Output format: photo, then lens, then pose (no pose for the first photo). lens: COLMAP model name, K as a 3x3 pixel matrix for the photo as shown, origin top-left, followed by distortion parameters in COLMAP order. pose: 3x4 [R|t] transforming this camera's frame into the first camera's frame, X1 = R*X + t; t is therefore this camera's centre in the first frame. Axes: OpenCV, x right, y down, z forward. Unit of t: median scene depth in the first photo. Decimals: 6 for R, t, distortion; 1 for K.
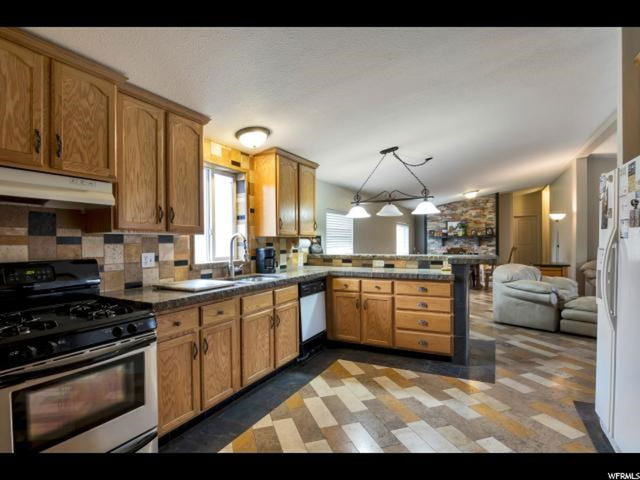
lens RADIAL K [[333.2, 0, 316.2], [0, 333.2, 248.3], [0, 0, 1]] dist [-0.012727, -0.001086]
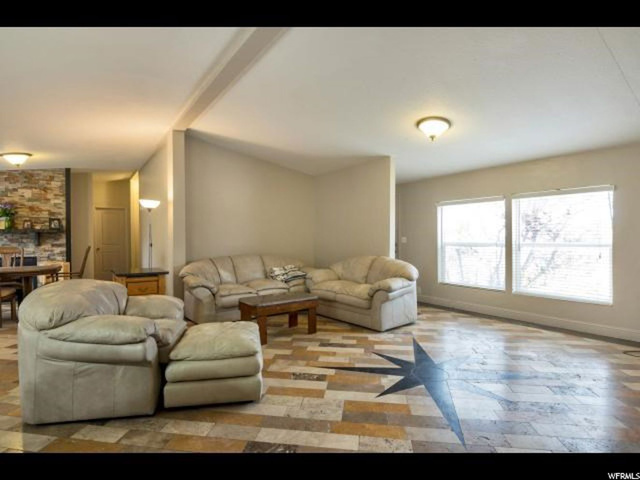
lens RADIAL K [[326.8, 0, 316.5], [0, 326.8, 243.0], [0, 0, 1]] dist [-0.007437, -0.012052]
pose [[0.439958, 0.002230, 0.898016, 0.383276], [0.013669, 0.999864, -0.009180, 0.001383], [-0.897914, 0.016313, 0.439868, 0.552715]]
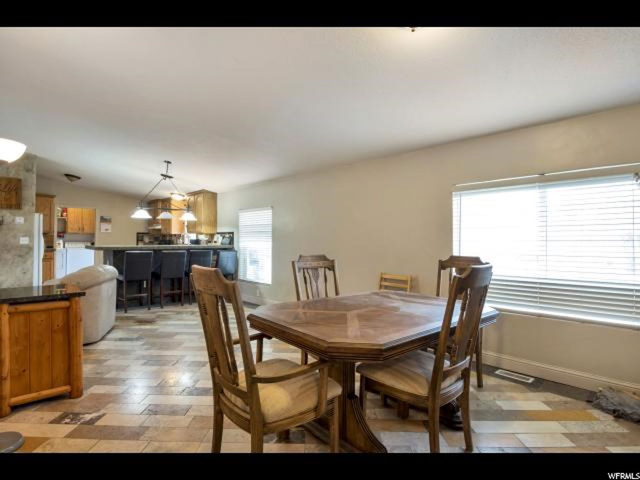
lens RADIAL K [[326.8, 0, 316.5], [0, 326.8, 243.0], [0, 0, 1]] dist [-0.007437, -0.012052]
pose [[-0.315020, 0.019766, -0.948879, 1.357436], [-0.020999, 0.999393, 0.027790, -0.043472], [0.948853, 0.028680, -0.314414, 2.030856]]
